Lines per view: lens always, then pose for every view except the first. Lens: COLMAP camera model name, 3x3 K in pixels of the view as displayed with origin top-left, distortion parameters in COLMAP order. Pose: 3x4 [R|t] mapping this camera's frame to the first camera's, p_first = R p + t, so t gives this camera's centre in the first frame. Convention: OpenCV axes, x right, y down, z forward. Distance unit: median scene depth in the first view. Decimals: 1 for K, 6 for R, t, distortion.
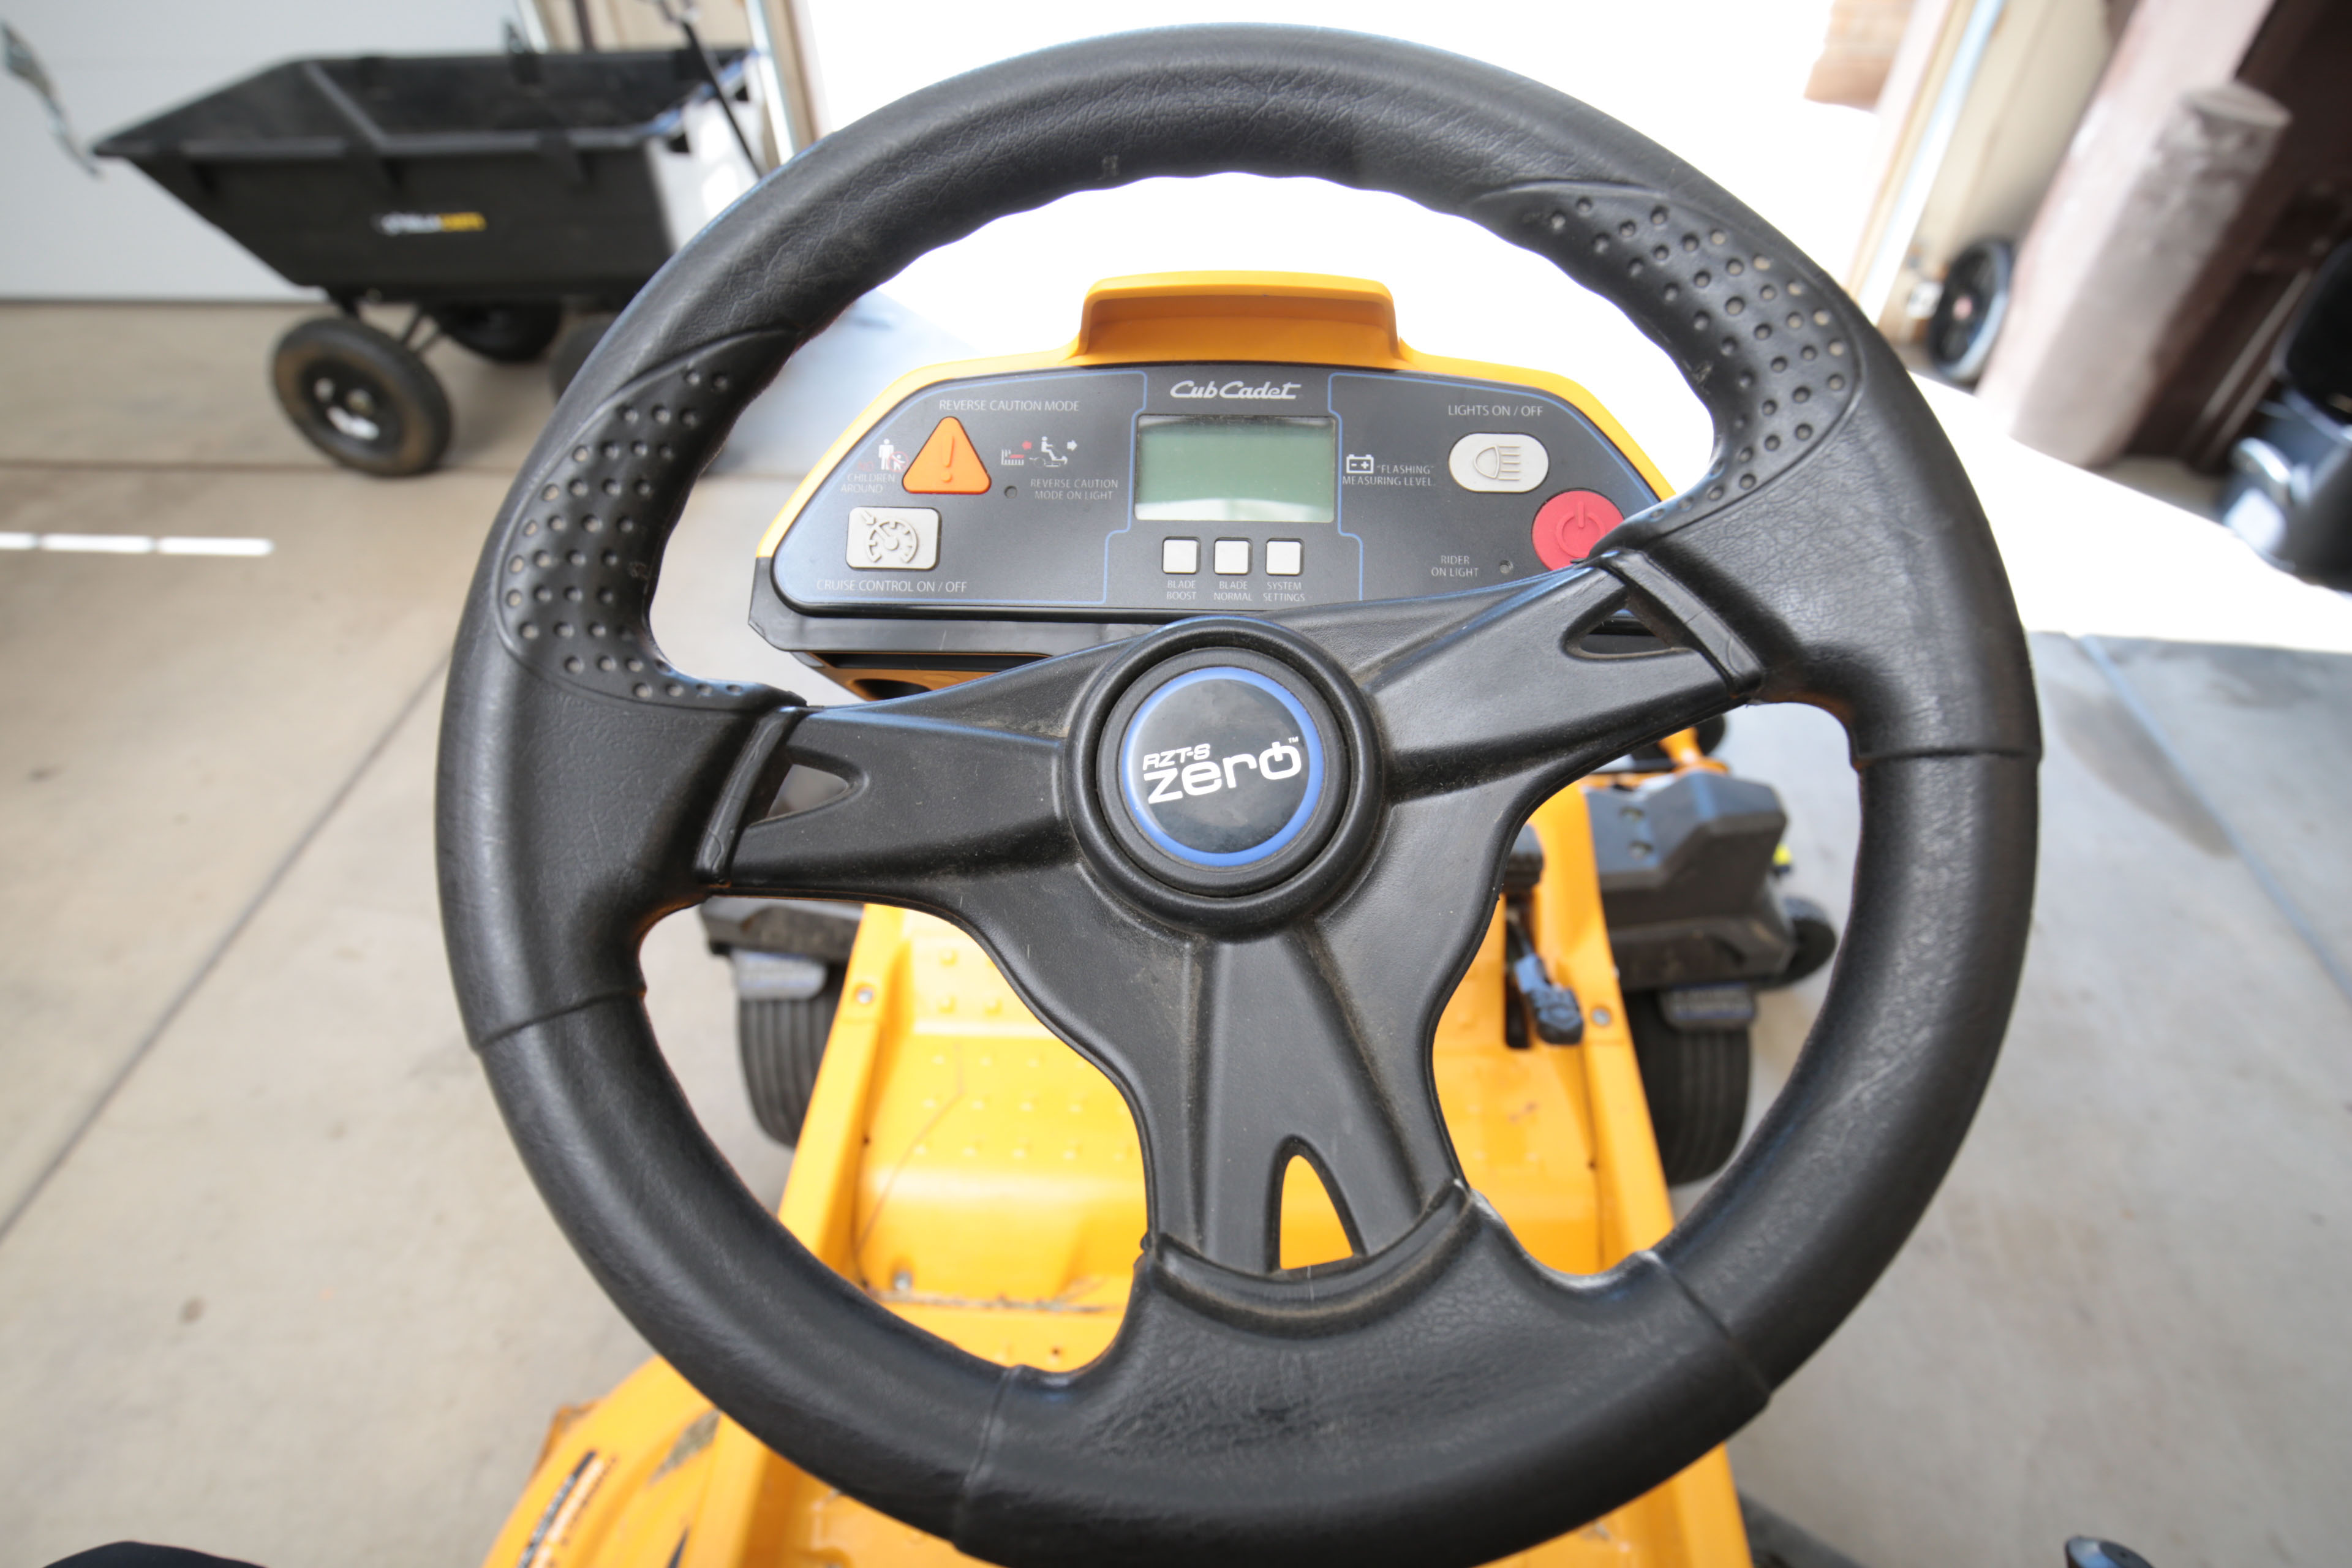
lens RADIAL K [[1217.4, 0, 1189.2], [0, 1217.4, 799.4], [0, 0, 1]] dist [-0.023028, 0.001287]
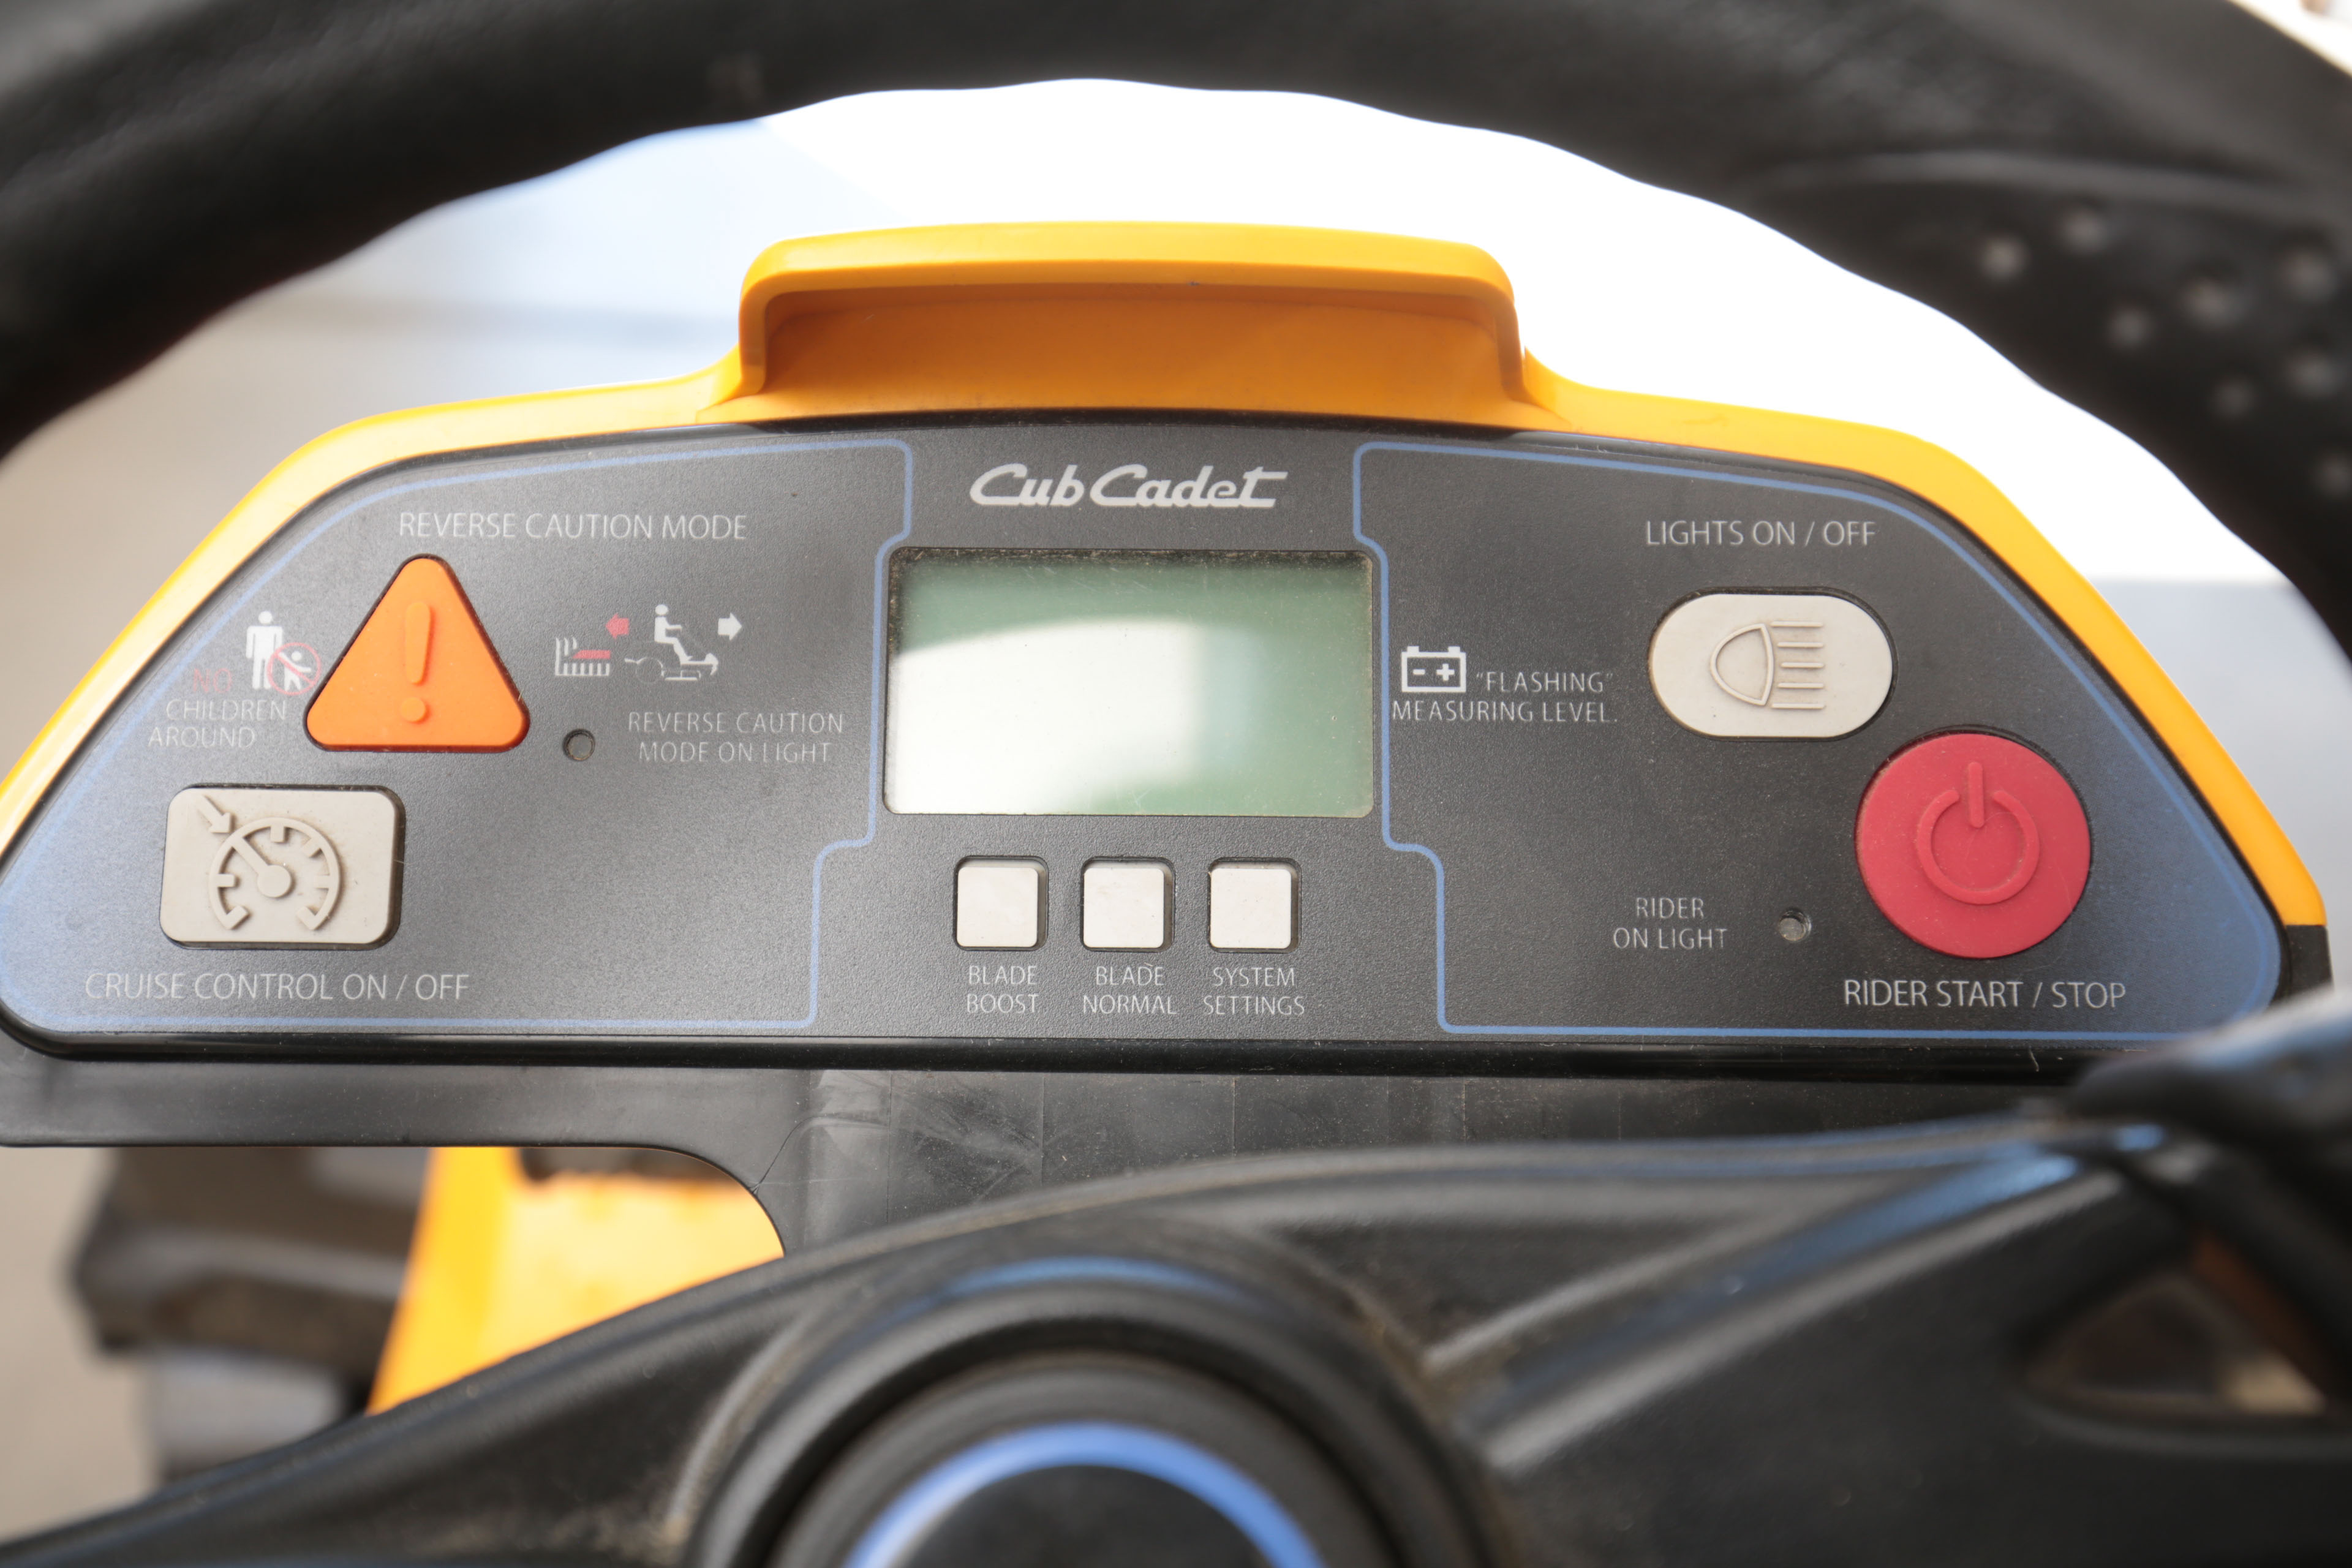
lens RADIAL K [[2180.8, 0, 1176.0], [0, 2180.8, 780.4], [0, 0, 1]] dist [0.035661, 0.000000]
pose [[0.999311, -0.015255, 0.033846, 0.027924], [0.015762, 0.999767, -0.014764, -0.228450], [-0.033613, 0.015287, 0.999318, 0.265032]]
